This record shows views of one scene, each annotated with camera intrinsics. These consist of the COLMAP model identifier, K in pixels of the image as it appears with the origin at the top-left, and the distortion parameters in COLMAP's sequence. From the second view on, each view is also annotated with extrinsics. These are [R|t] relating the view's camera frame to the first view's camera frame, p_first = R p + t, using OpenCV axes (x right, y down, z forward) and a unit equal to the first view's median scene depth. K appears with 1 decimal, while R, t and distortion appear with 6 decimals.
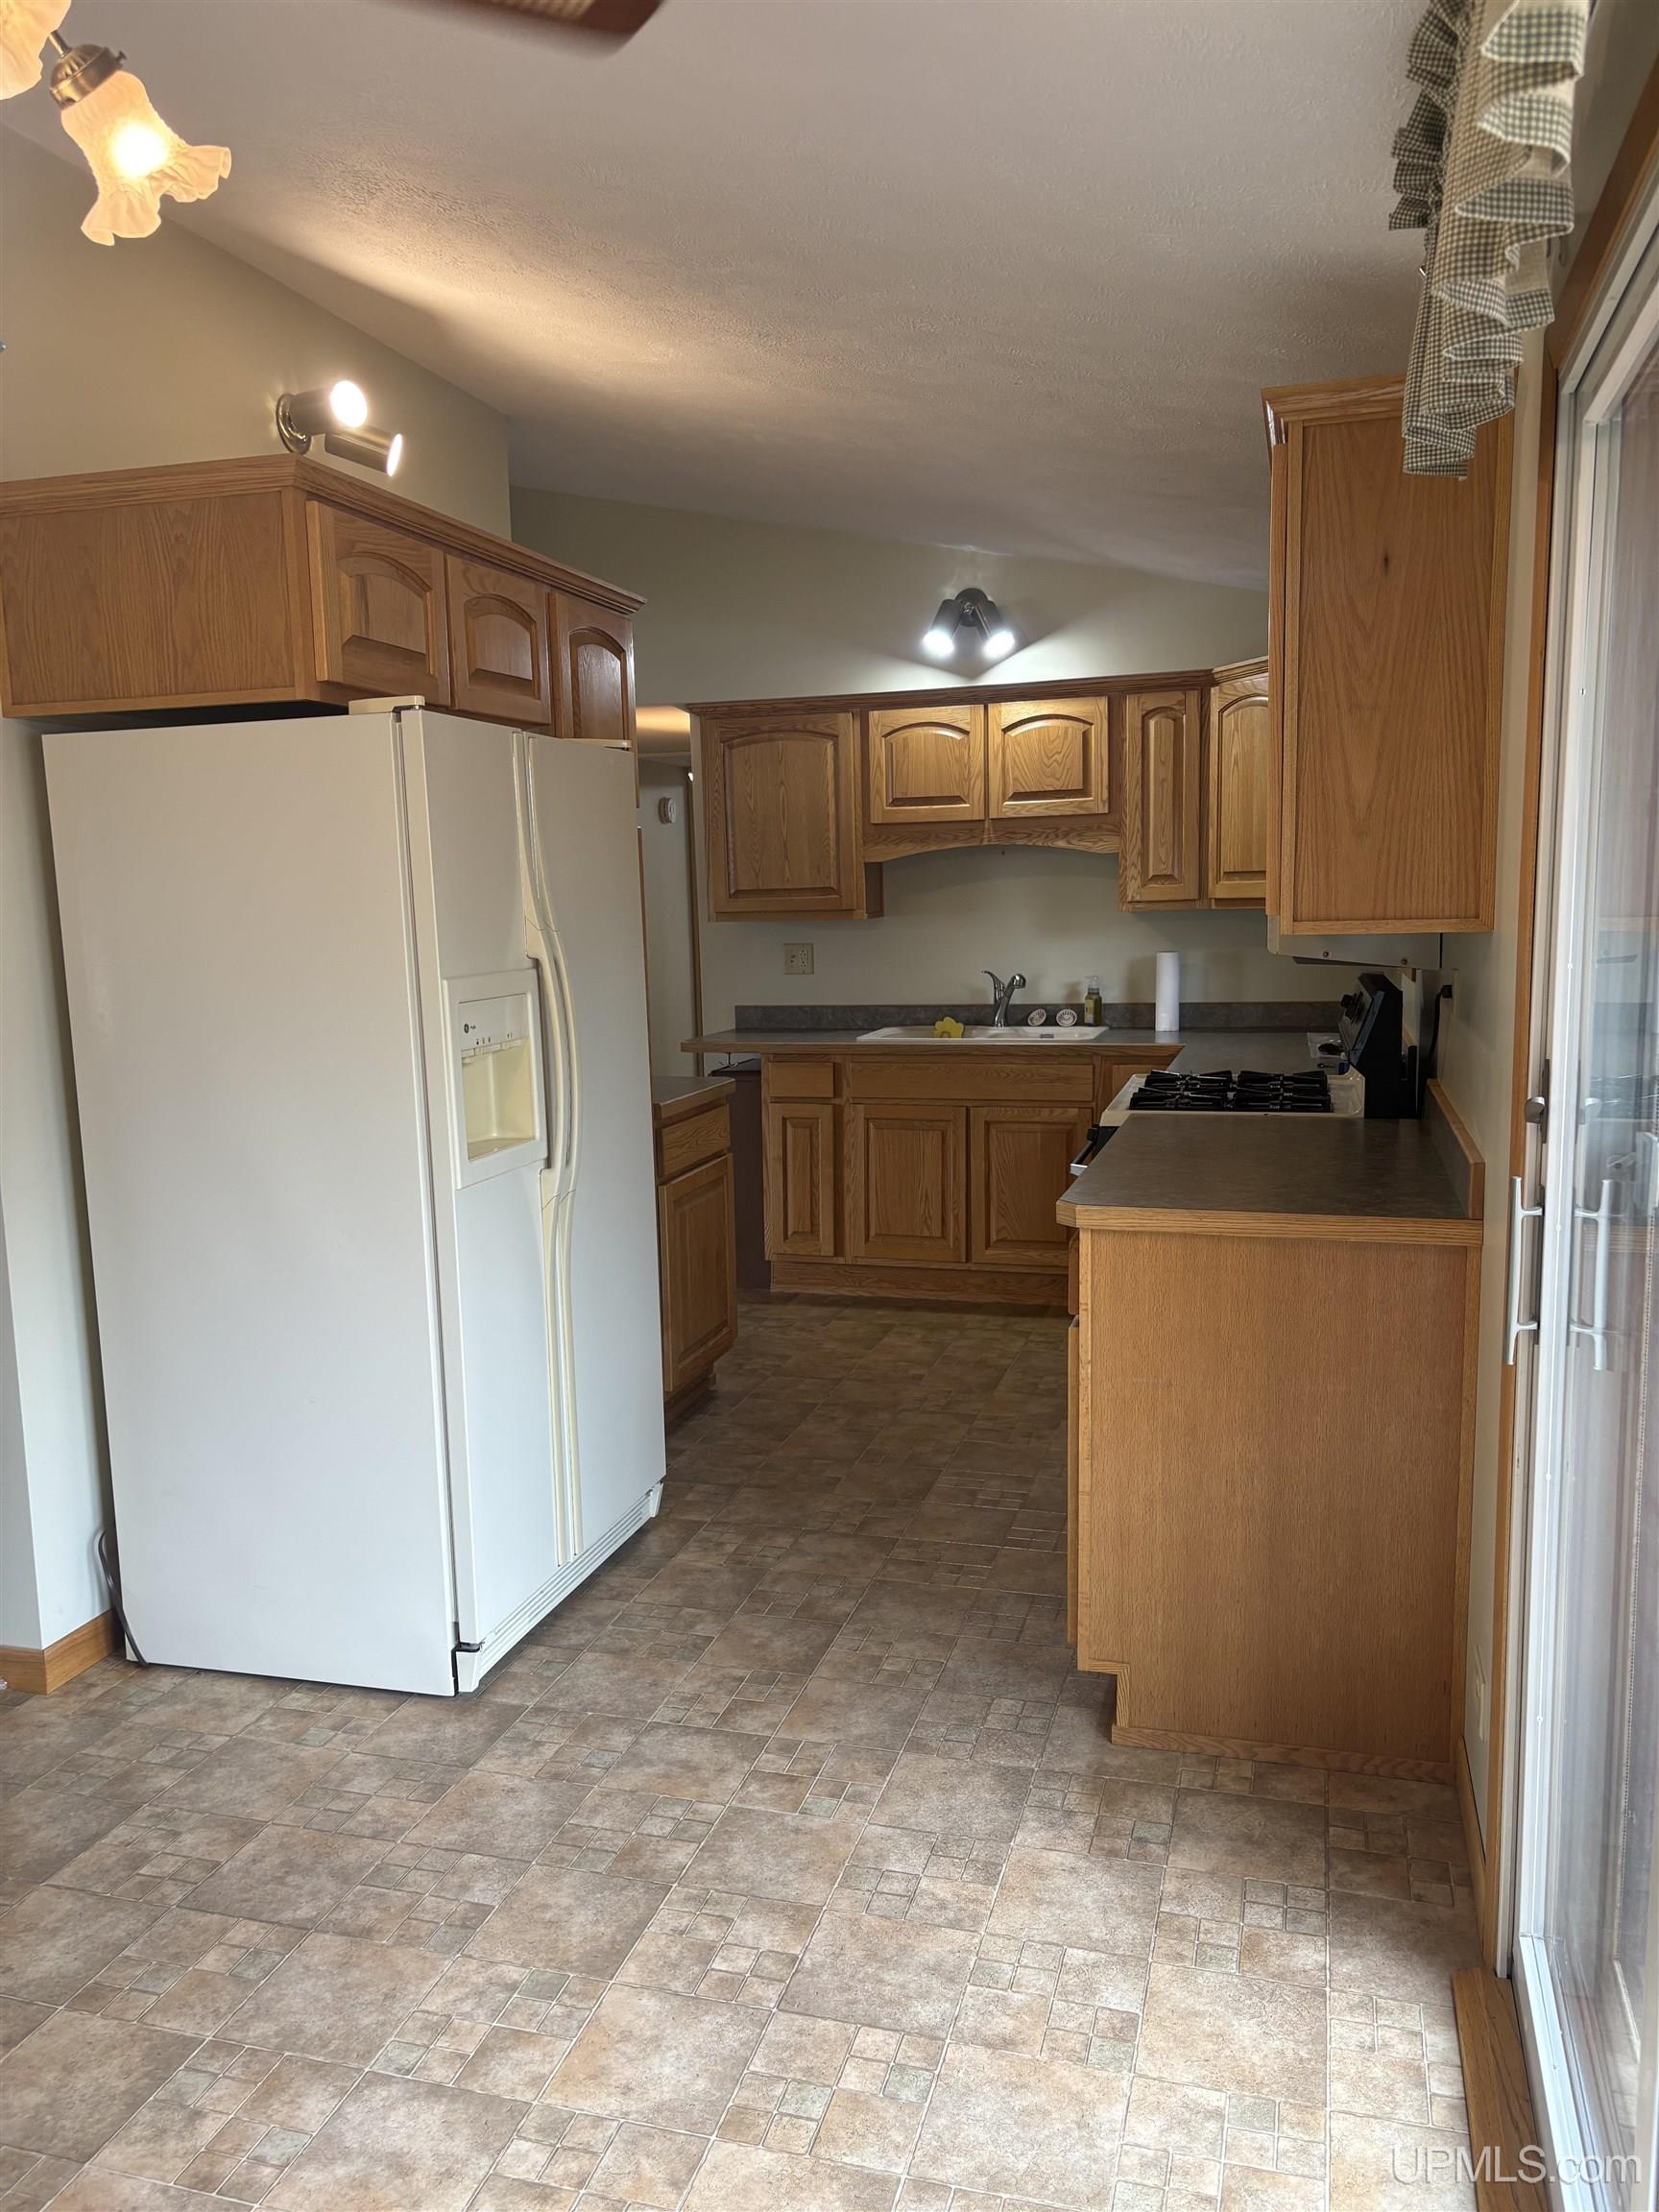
lens RADIAL K [[1669.5, 0, 826.3], [0, 1669.5, 1126.2], [0, 0, 1]] dist [0.012942, -0.014588]
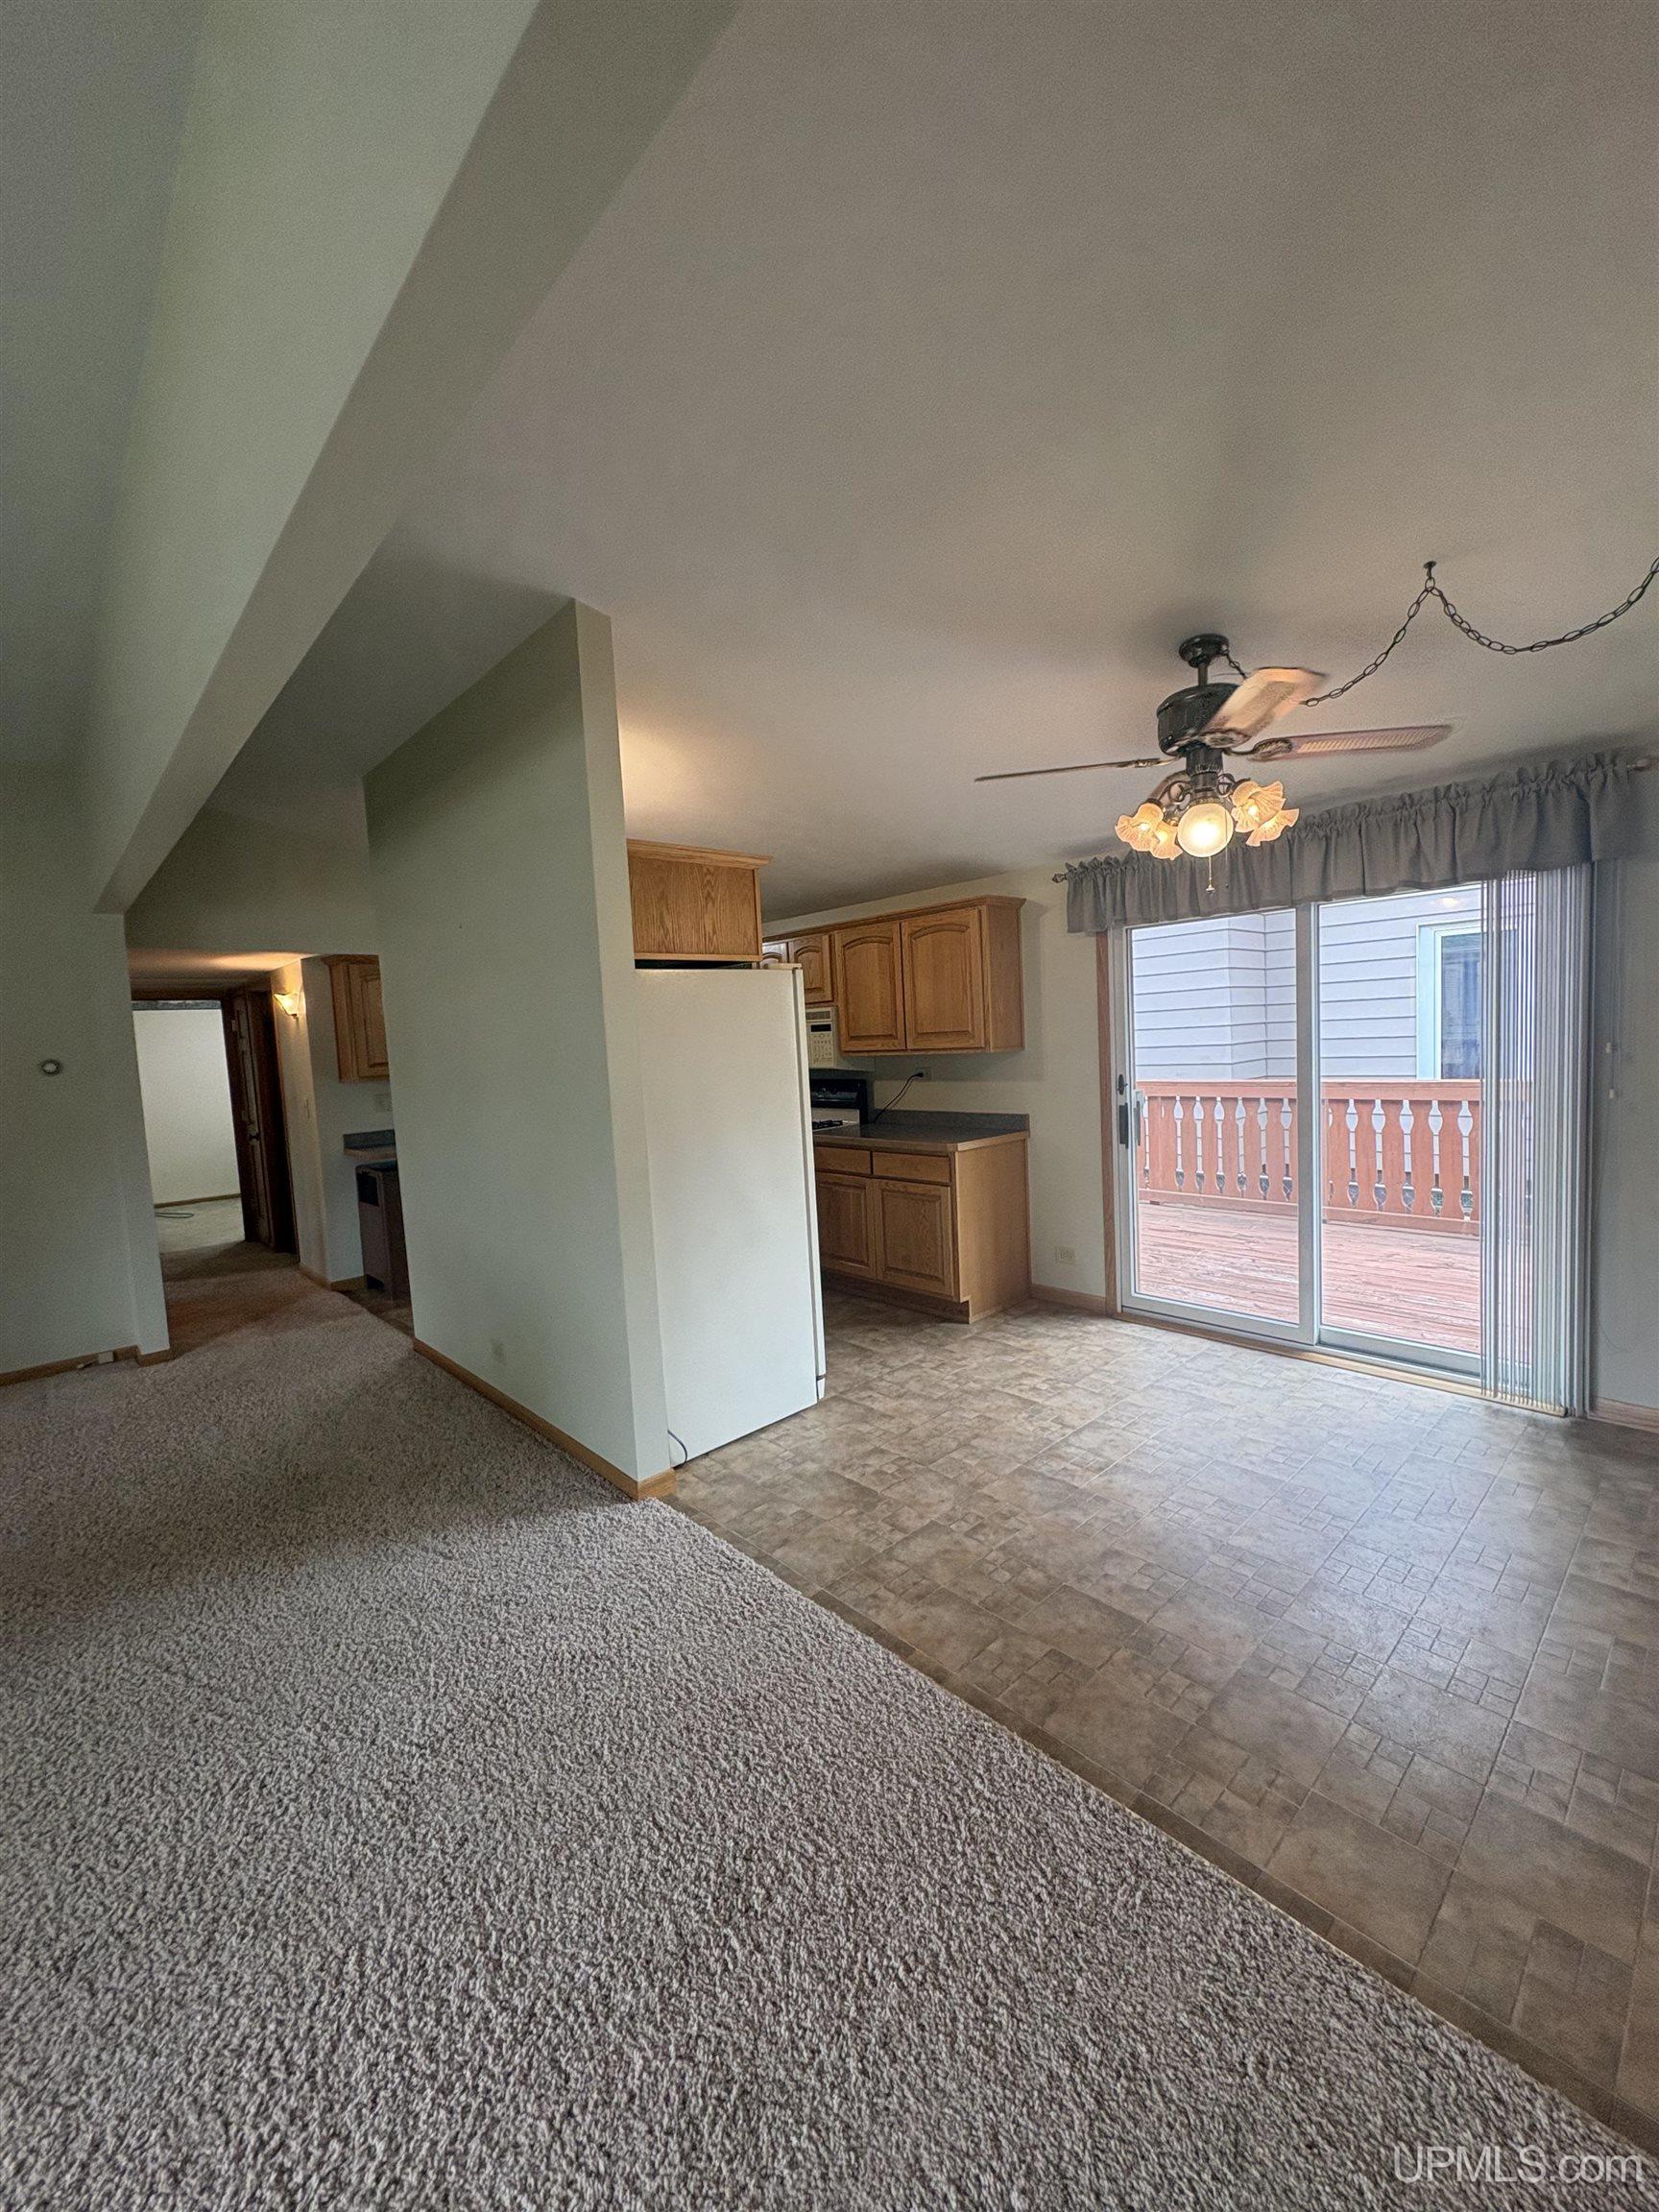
lens RADIAL K [[885.6, 0, 828.3], [0, 885.6, 1102.9], [0, 0, 1]] dist [-0.008322, -0.000129]
pose [[0.523783, -0.080587, 0.848031, -1.328722], [0.161354, 0.986879, -0.005878, -0.049899], [-0.836431, 0.139912, 0.529914, 0.343508]]
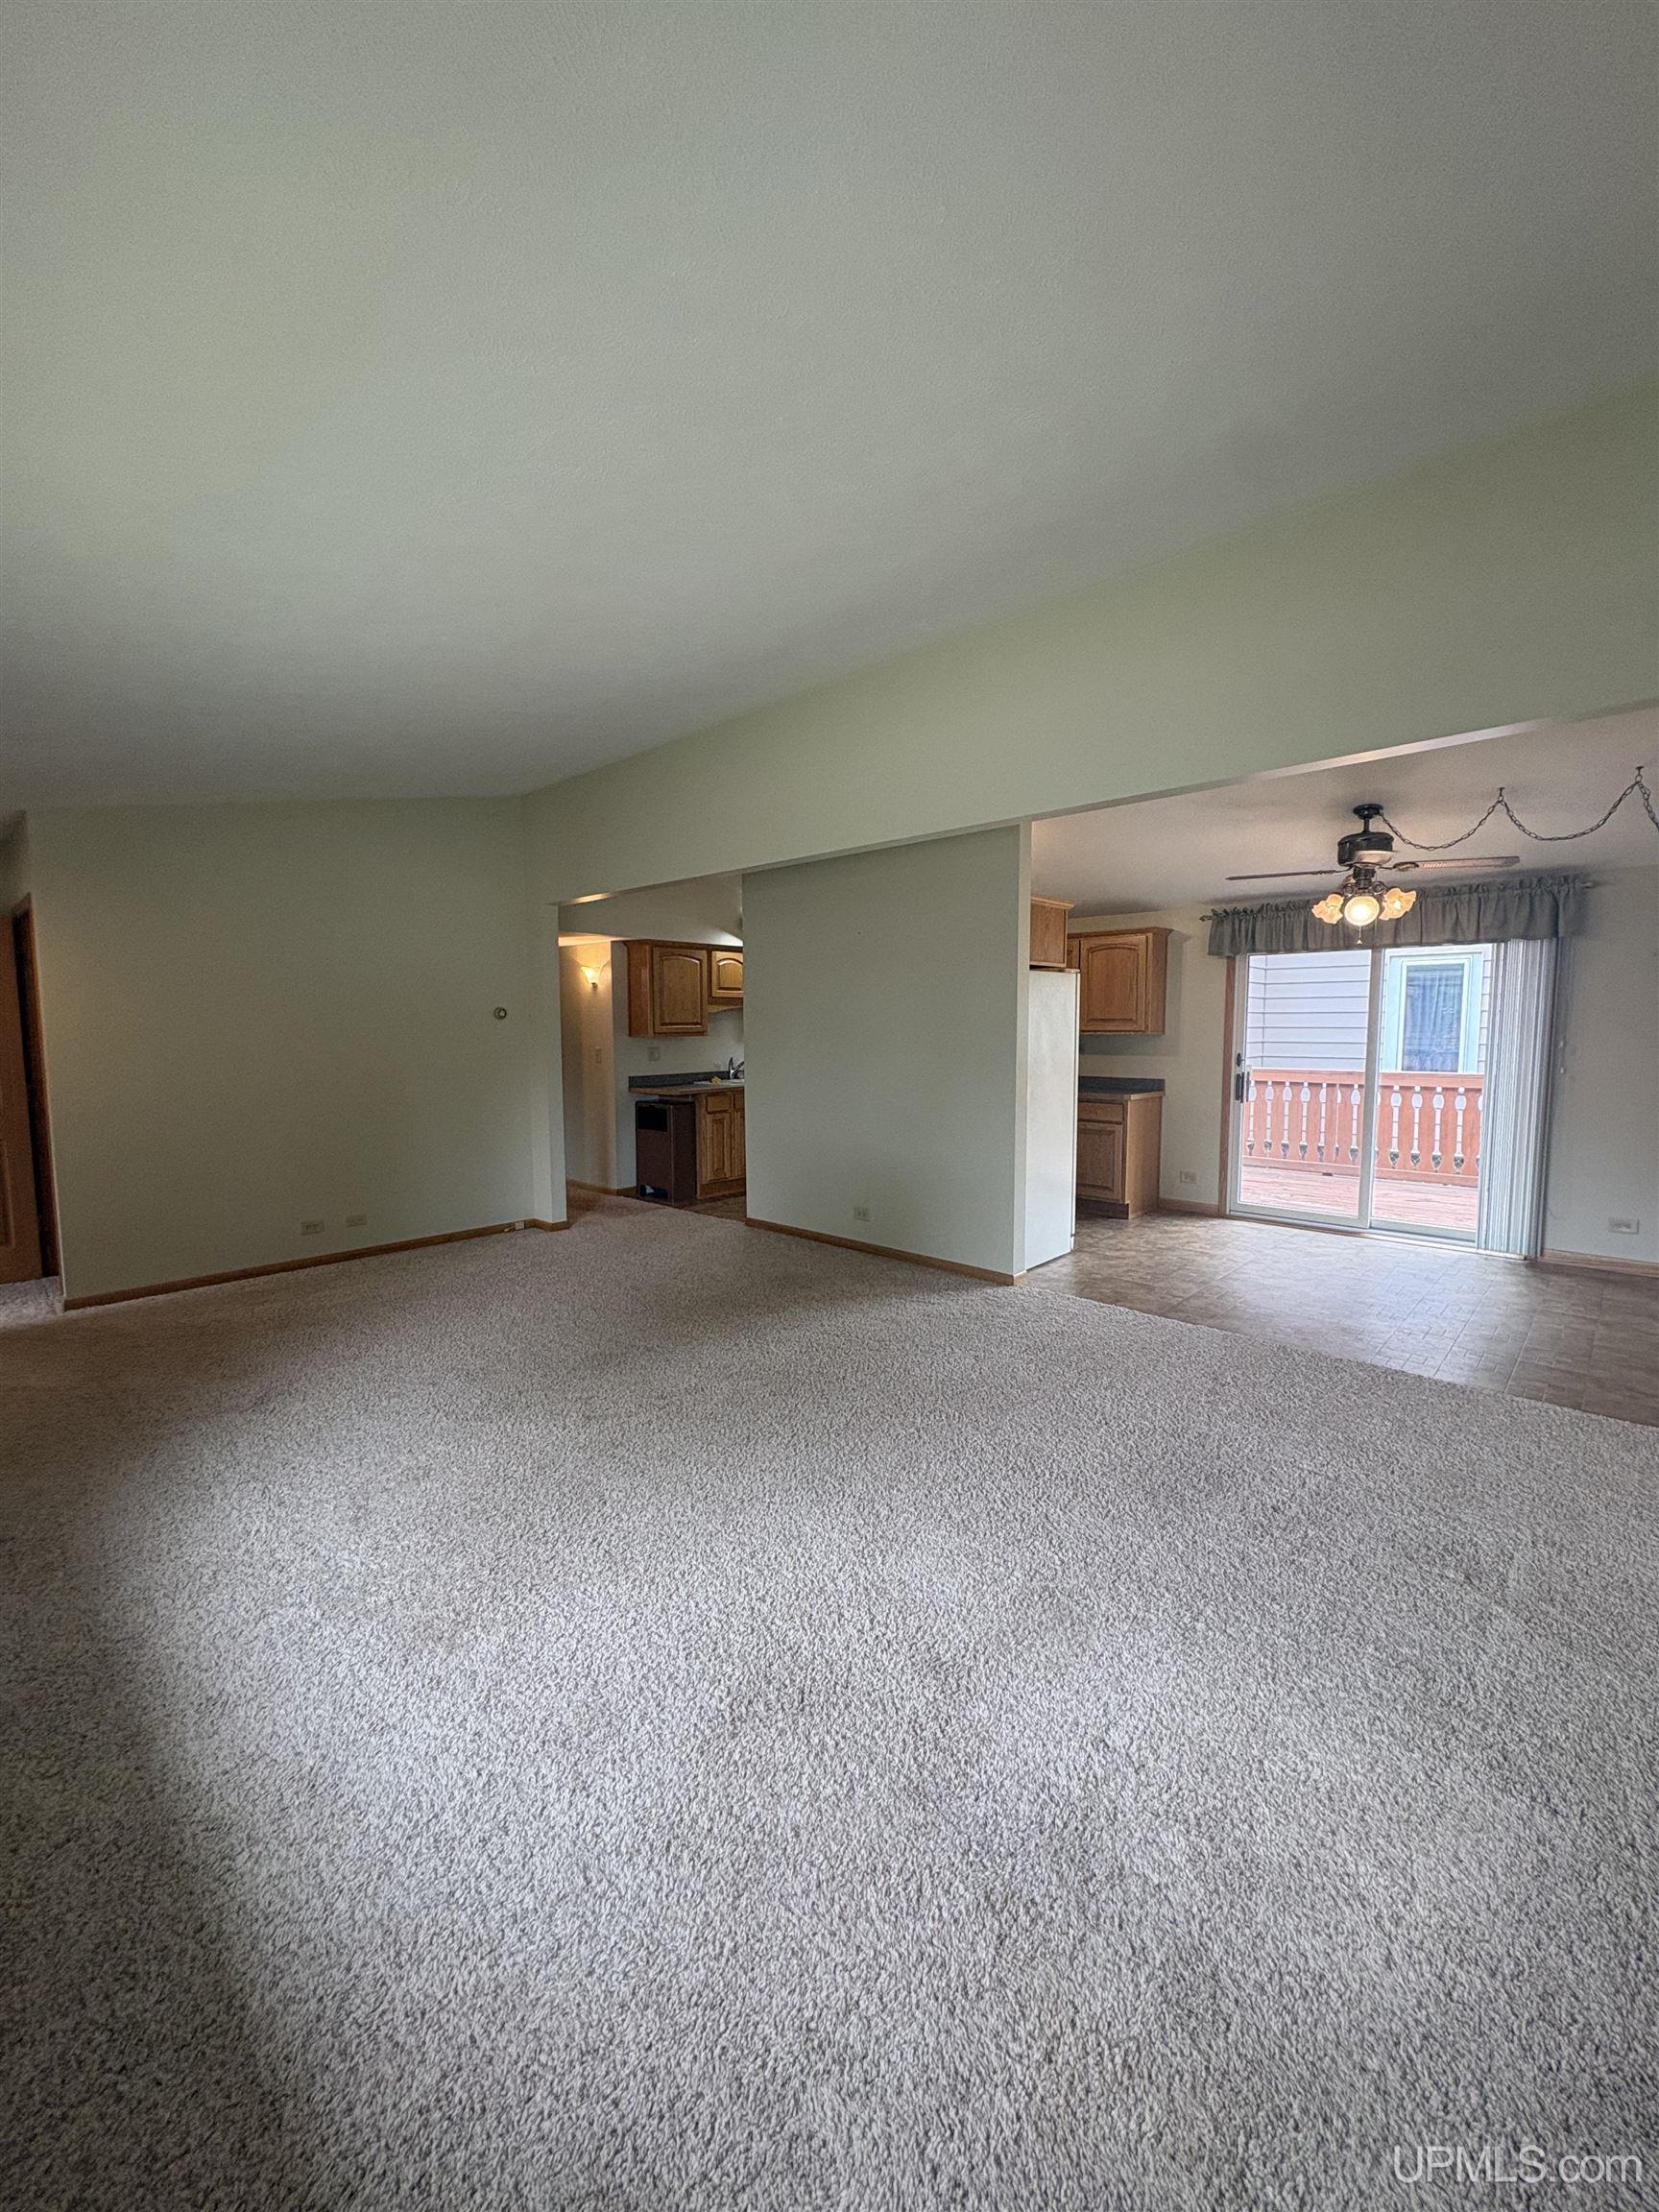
lens RADIAL K [[885.6, 0, 820.0], [0, 885.6, 1104.8], [0, 0, 1]] dist [-0.008322, -0.000129]
pose [[0.465056, -0.073414, 0.882232, -2.006201], [0.119843, 0.992603, 0.019425, -0.062288], [-0.877132, 0.096696, 0.470414, 0.536233]]
